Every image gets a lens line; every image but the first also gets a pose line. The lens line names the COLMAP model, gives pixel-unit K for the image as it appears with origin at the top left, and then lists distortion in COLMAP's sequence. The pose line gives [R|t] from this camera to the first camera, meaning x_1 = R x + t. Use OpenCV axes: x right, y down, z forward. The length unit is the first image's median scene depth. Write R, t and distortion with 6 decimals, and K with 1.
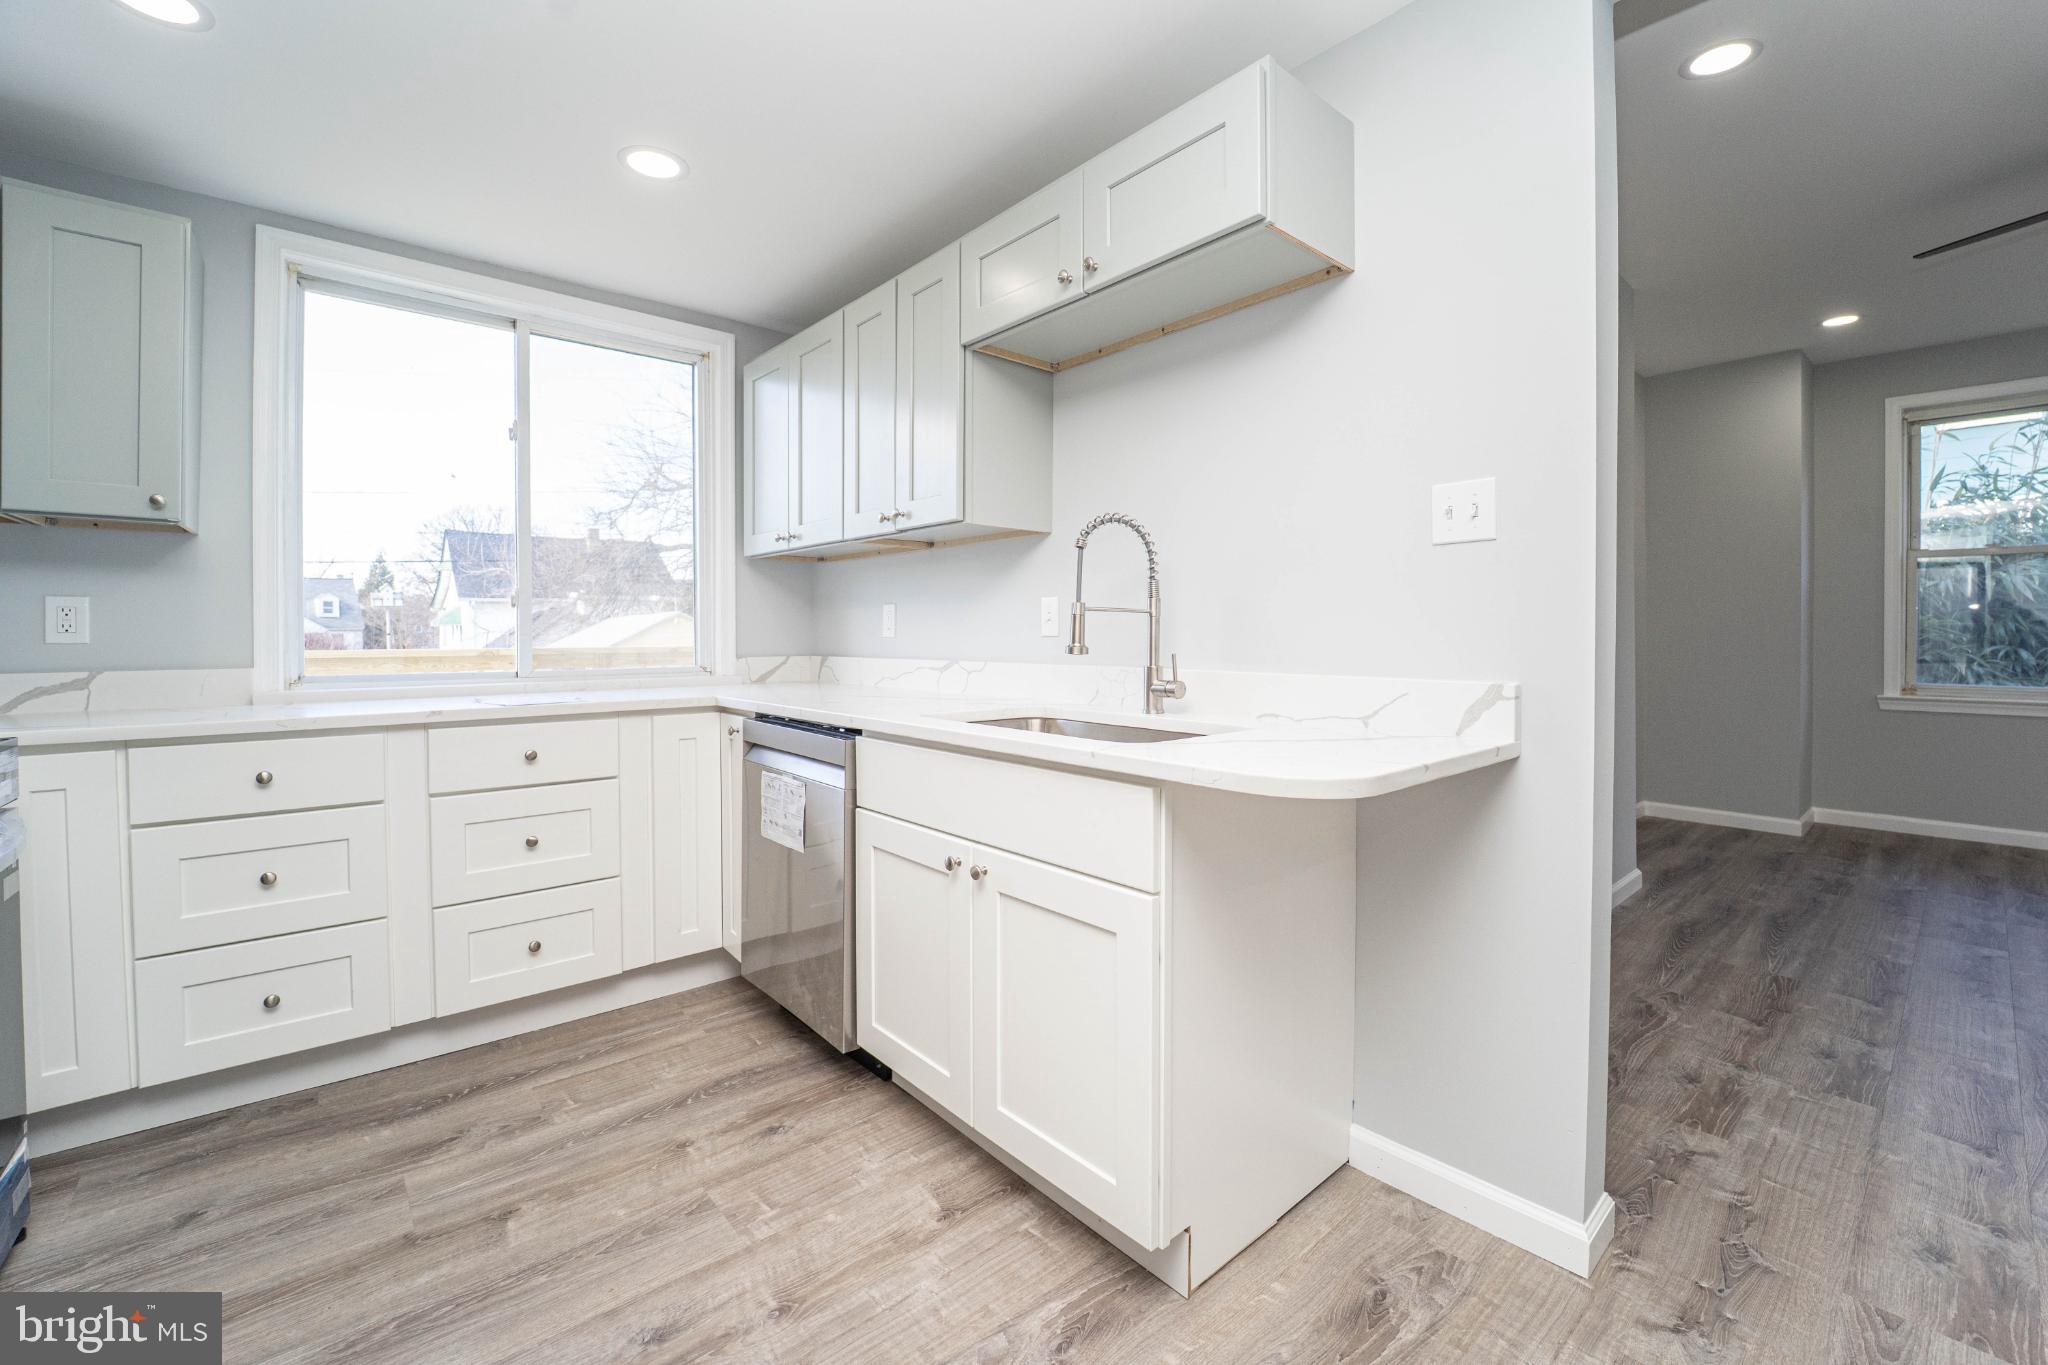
lens RADIAL K [[841.7, 0, 1046.6], [0, 841.7, 645.2], [0, 0, 1]] dist [-0.023154, 0.000581]
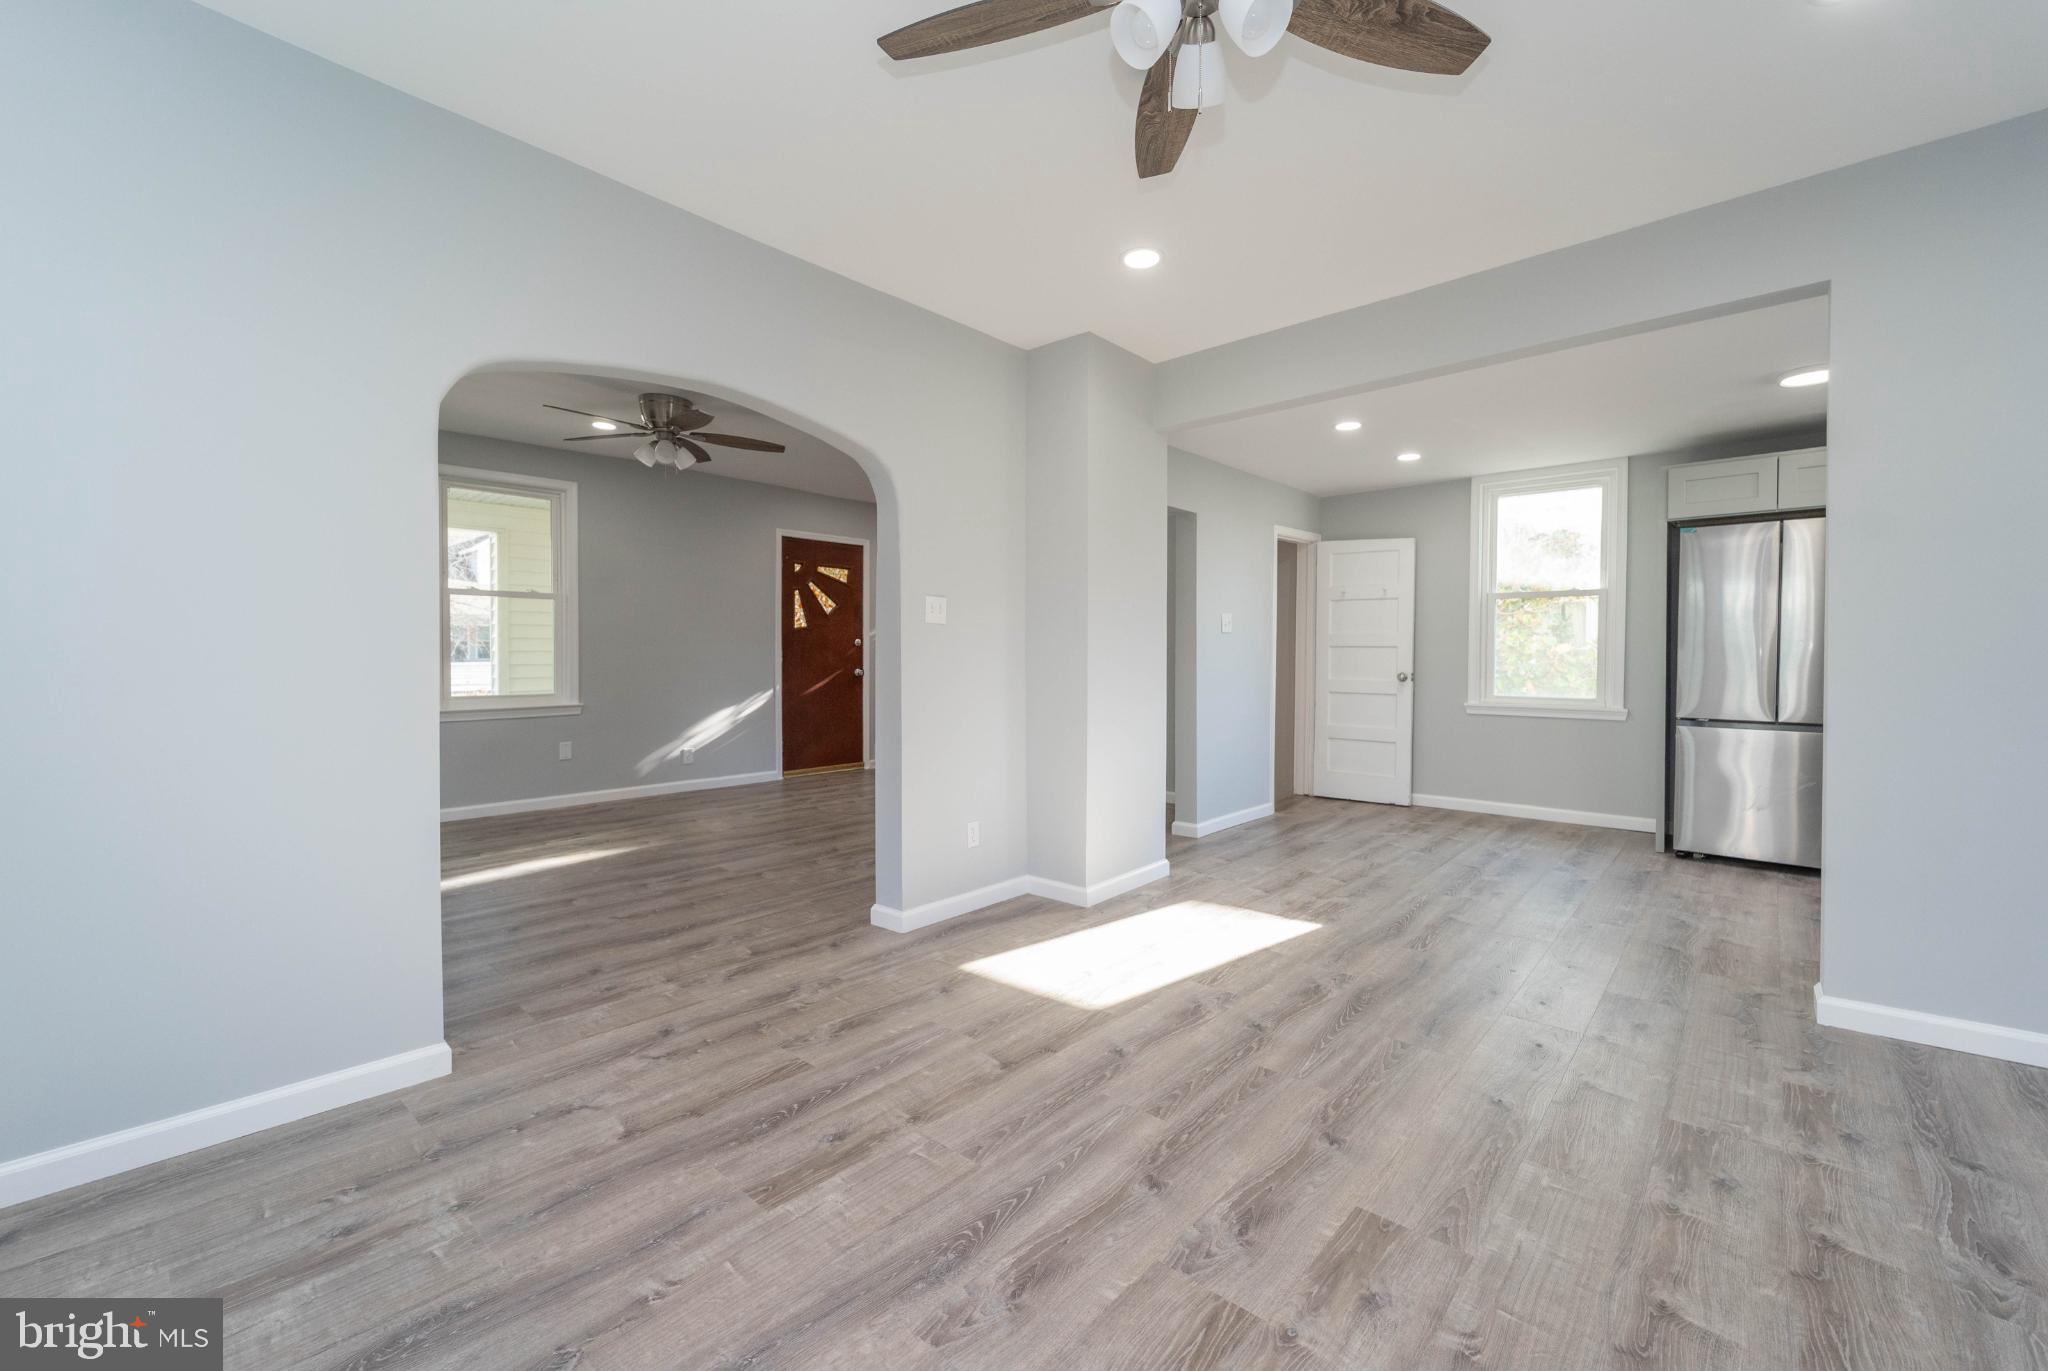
lens RADIAL K [[840.9, 0, 1041.4], [0, 840.9, 673.2], [0, 0, 1]] dist [-0.005685, -0.000586]
pose [[-0.990899, 0.008958, -0.134312, 1.729402], [0.004192, 0.999353, 0.035720, -0.034238], [0.134545, 0.034832, -0.990295, 1.712848]]
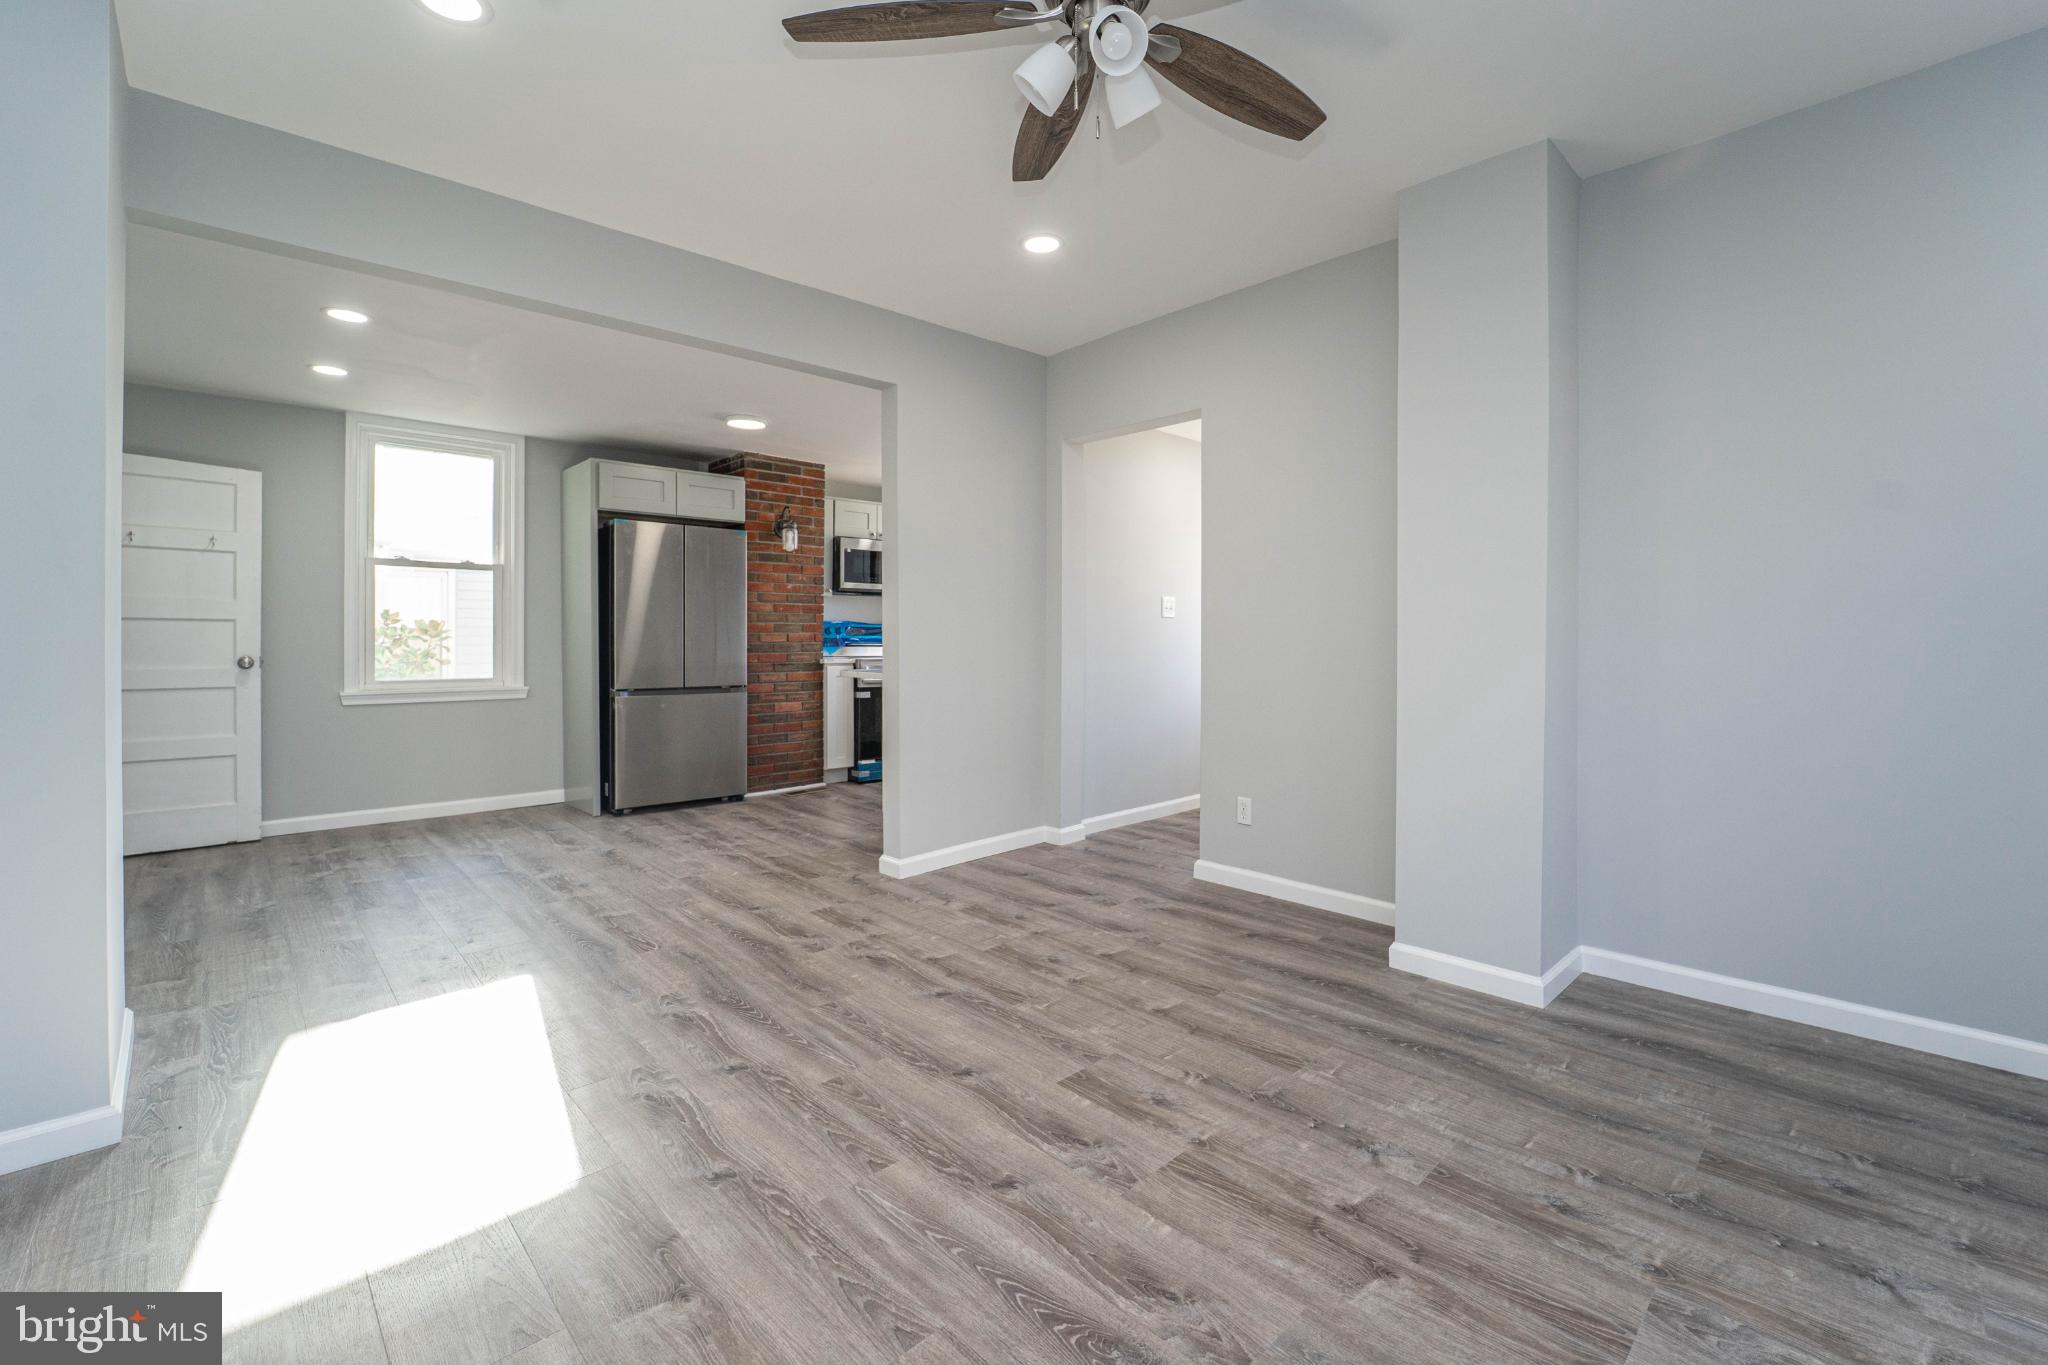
lens RADIAL K [[852.0, 0, 1063.2], [0, 852.0, 649.5], [0, 0, 1]] dist [-0.024751, -0.000405]
pose [[0.077086, 0.022711, -0.996766, 2.304274], [-0.018293, 0.999604, 0.021361, -0.025769], [0.996857, 0.016587, 0.077470, 0.904995]]
